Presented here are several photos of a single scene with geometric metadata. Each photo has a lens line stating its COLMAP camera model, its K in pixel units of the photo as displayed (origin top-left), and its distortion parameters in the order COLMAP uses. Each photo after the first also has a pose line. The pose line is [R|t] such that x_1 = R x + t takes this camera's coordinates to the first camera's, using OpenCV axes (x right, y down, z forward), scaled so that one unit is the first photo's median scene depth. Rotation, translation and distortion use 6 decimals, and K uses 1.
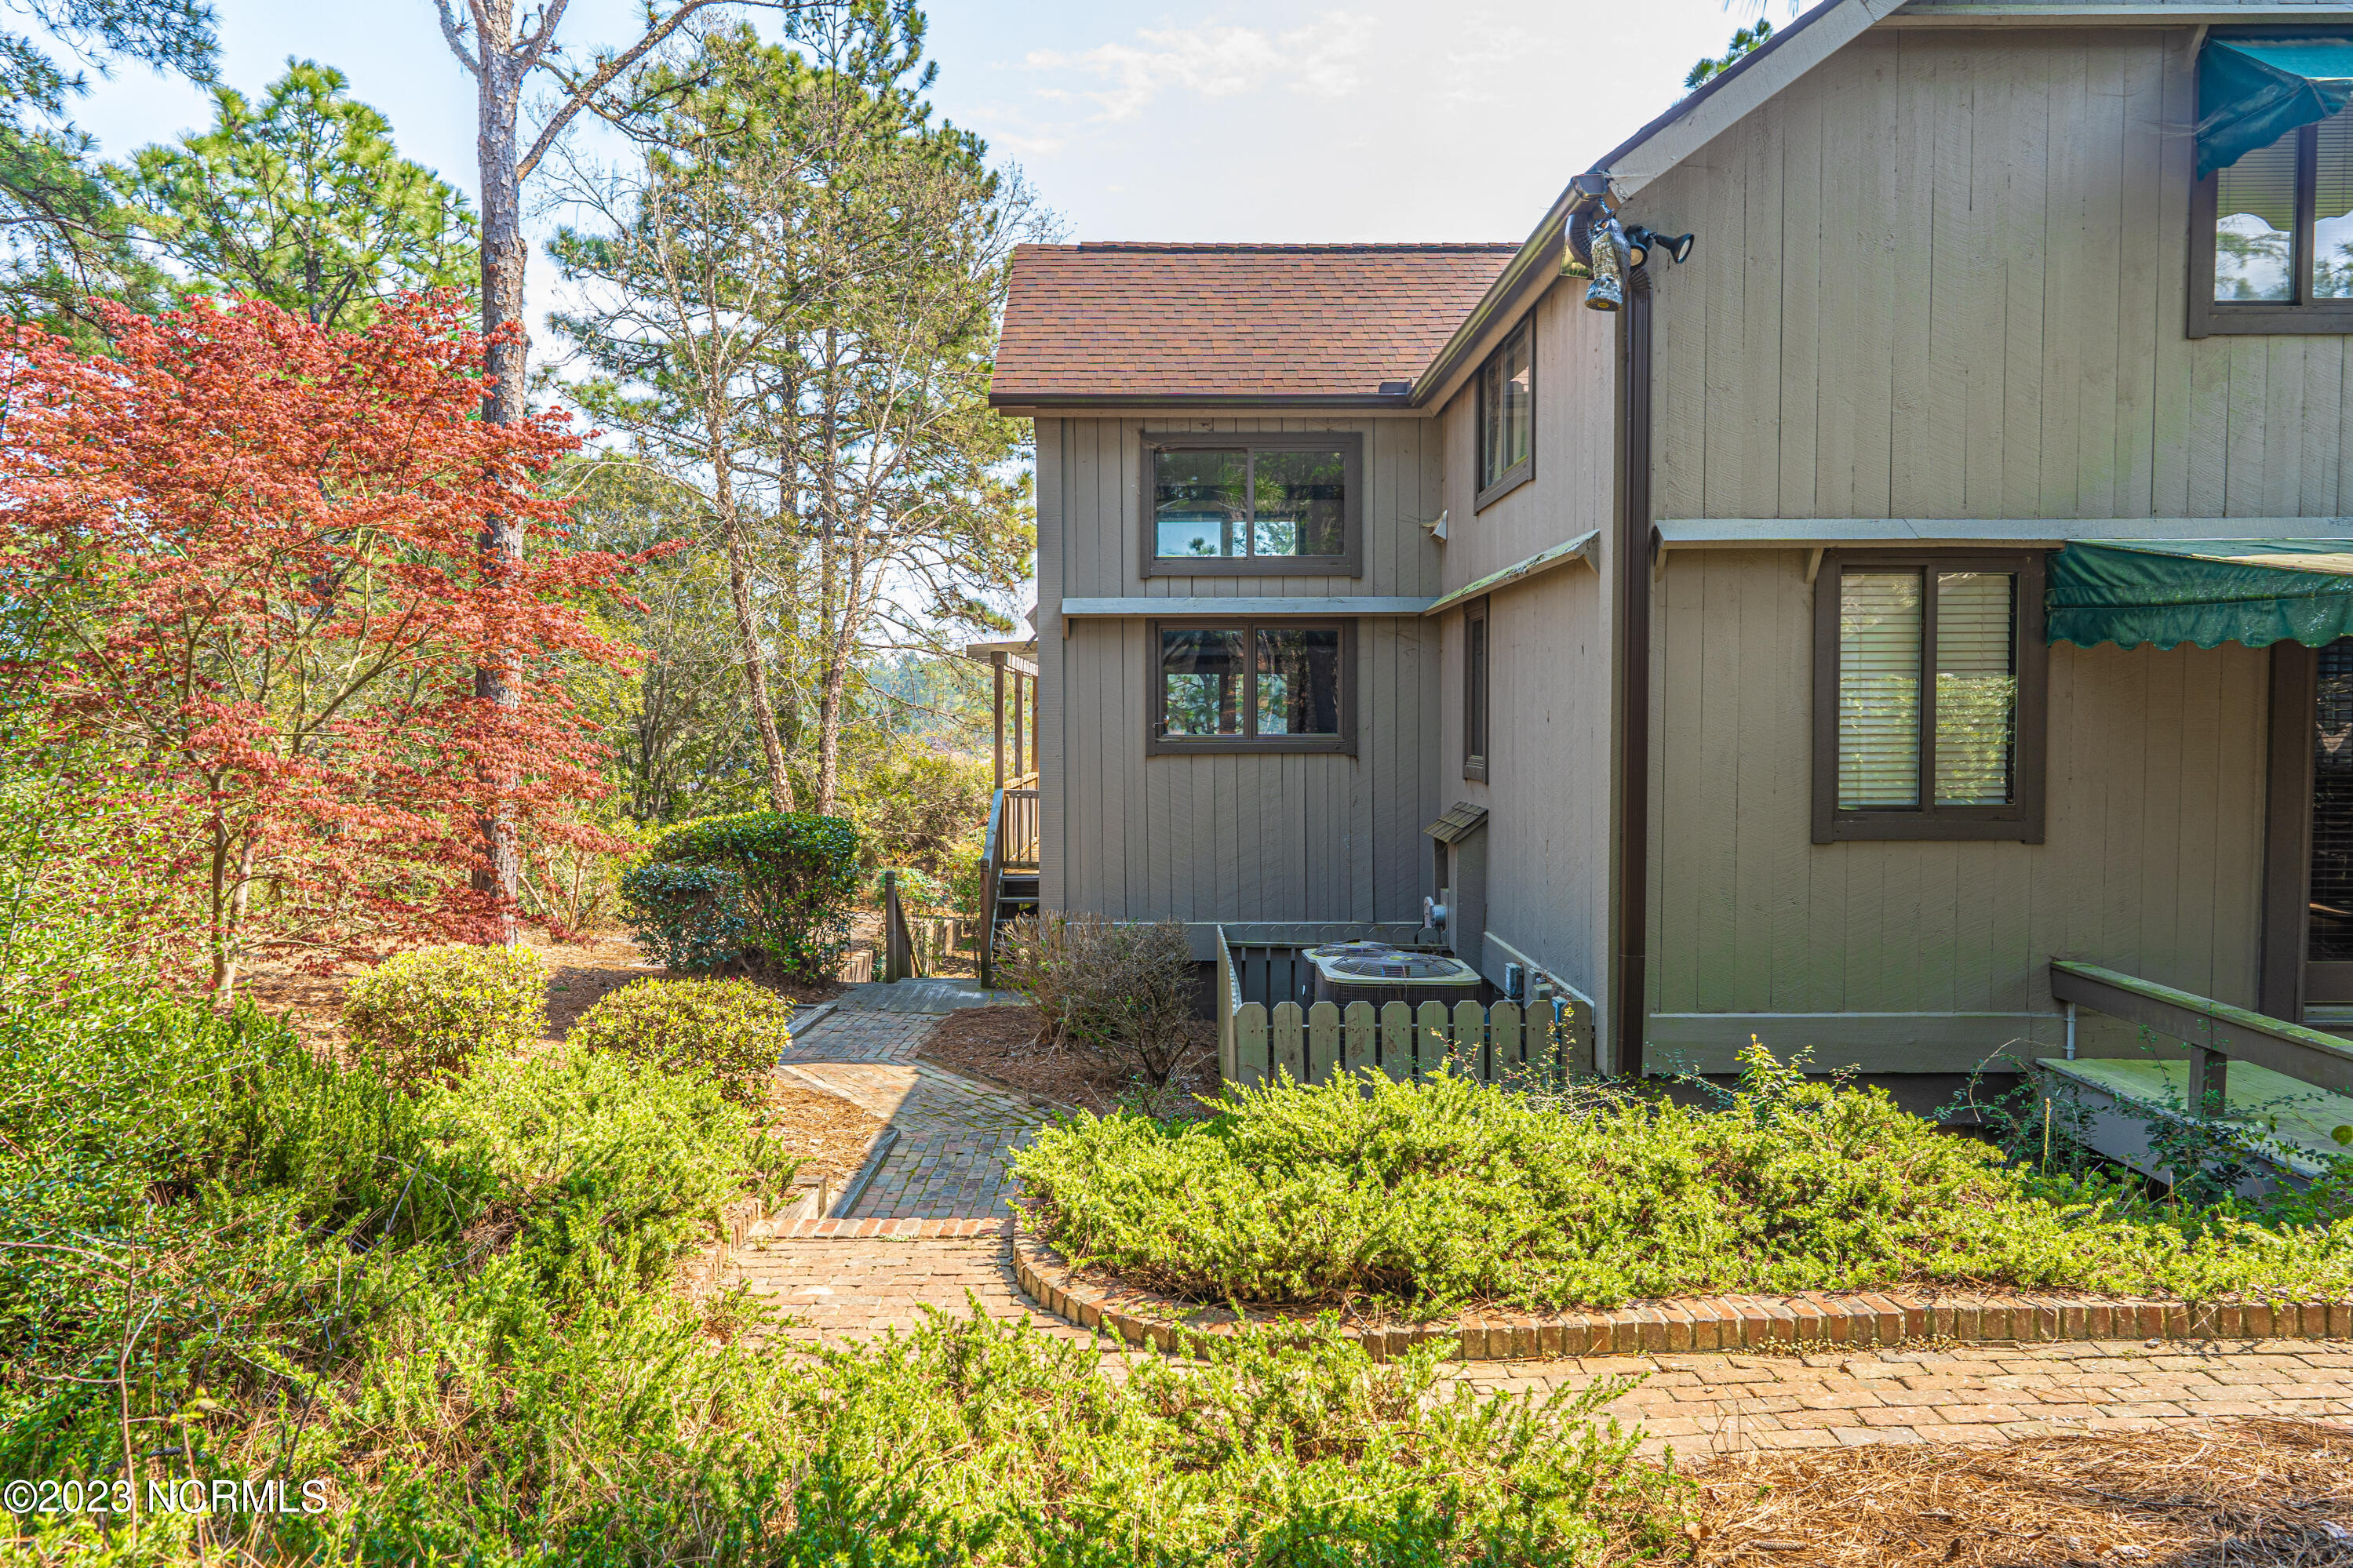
lens RADIAL K [[1537.0, 0, 1118.8], [0, 1537.0, 787.4], [0, 0, 1]] dist [-0.003166, 0.003163]
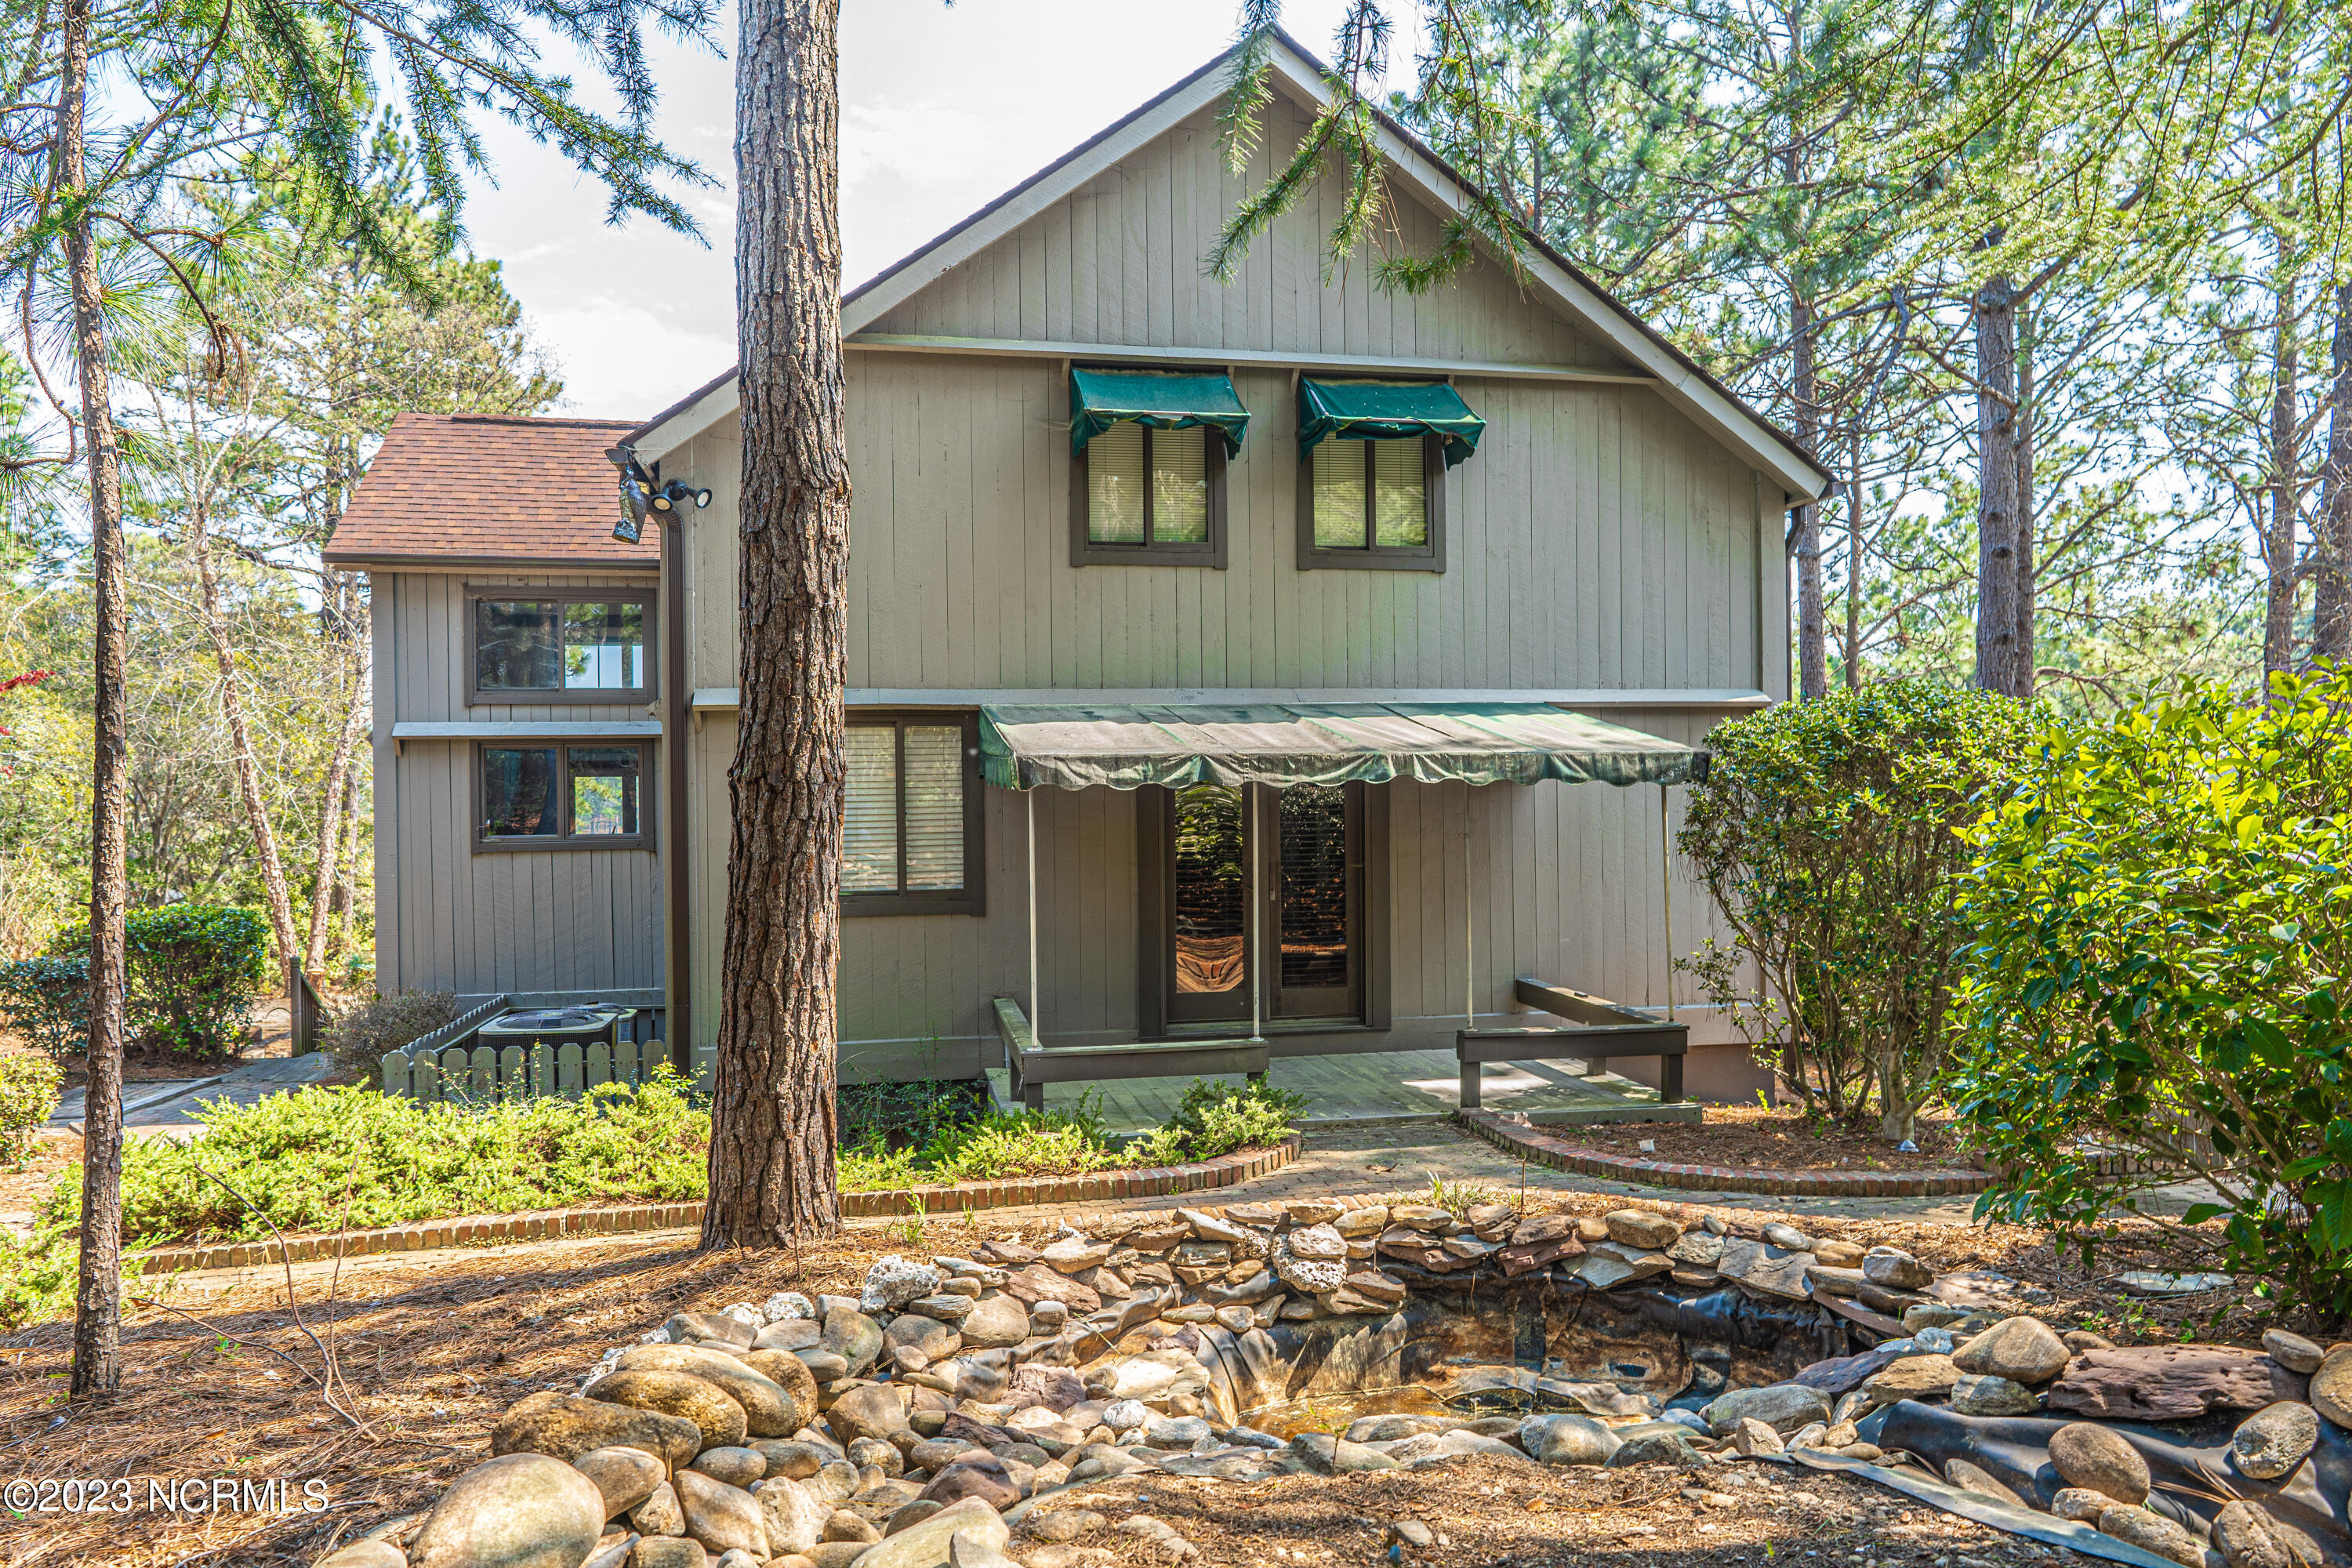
lens RADIAL K [[1468.5, 0, 1006.1], [0, 1468.5, 790.0], [0, 0, 1]] dist [0.001706, 0.001202]
pose [[0.982563, -0.009422, 0.185690, 0.379830], [0.018510, 0.998711, -0.047271, -0.015235], [-0.185005, 0.049884, 0.981471, -0.352902]]
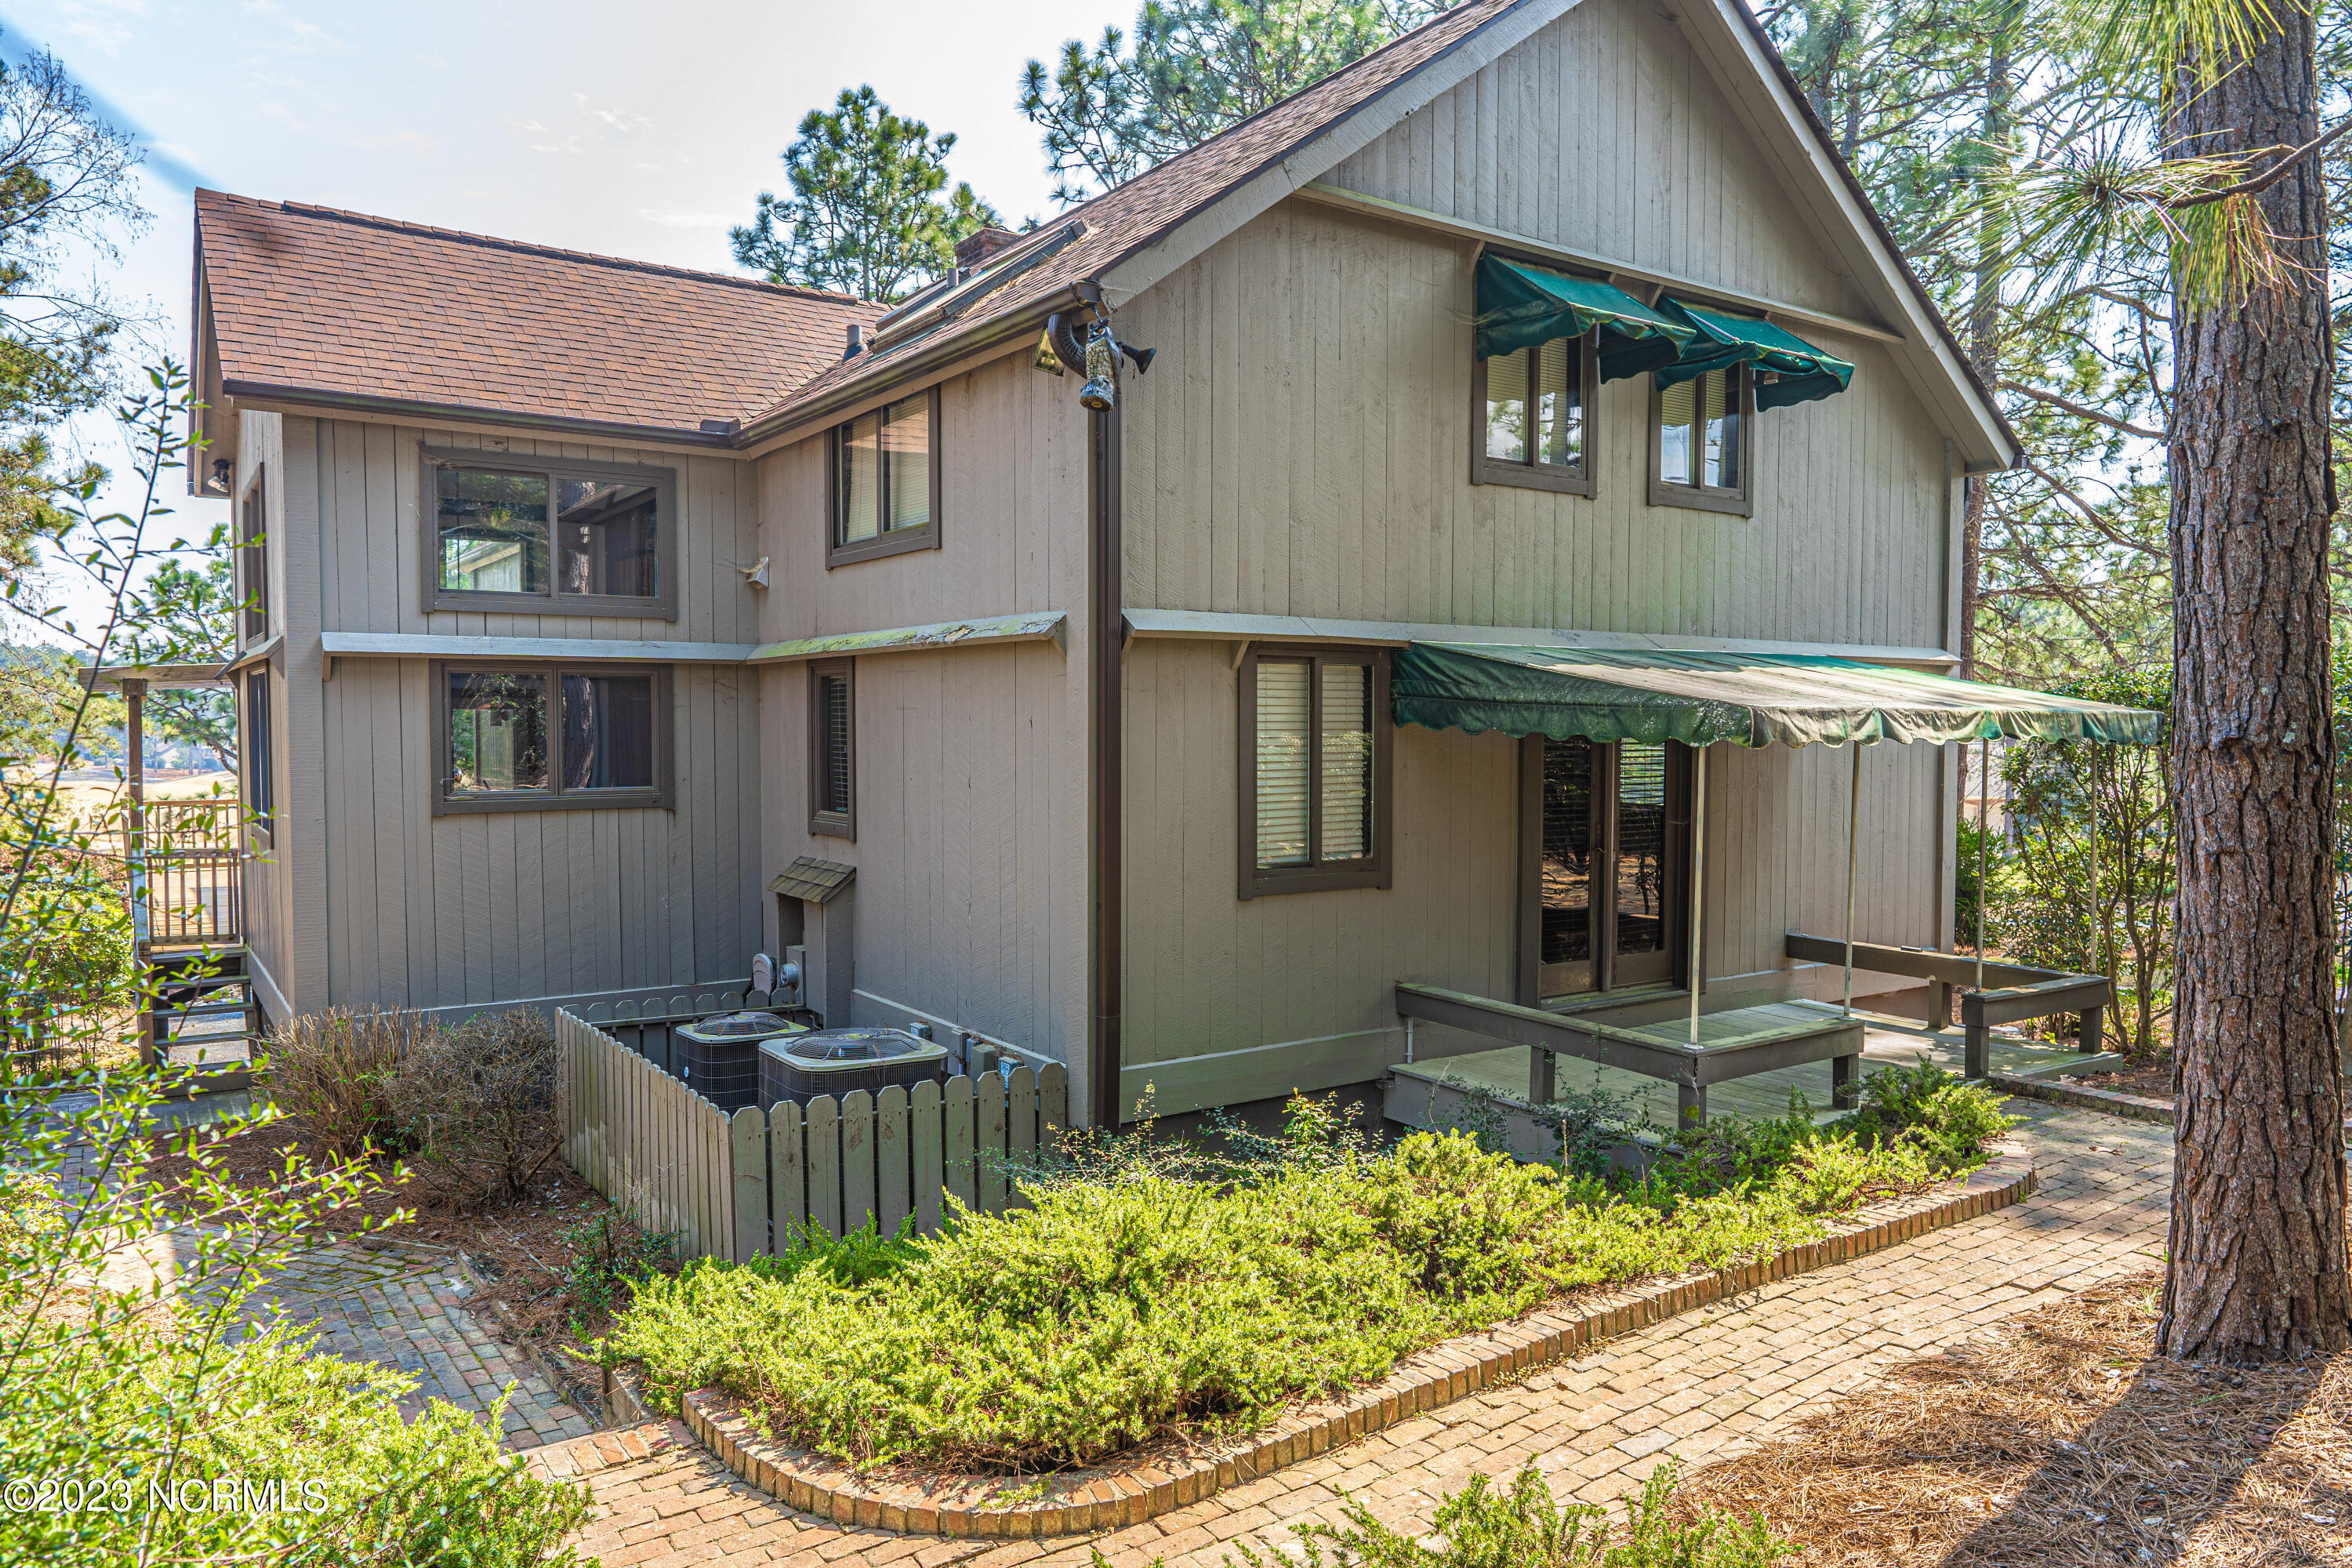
lens RADIAL K [[1536.5, 0, 1118.3], [0, 1536.5, 787.4], [0, 0, 1]] dist [-0.003166, 0.003163]
pose [[0.830817, -0.021788, 0.556120, -0.253103], [0.024948, 0.999687, 0.001896, -0.051530], [-0.555987, 0.012299, 0.831100, 0.110946]]
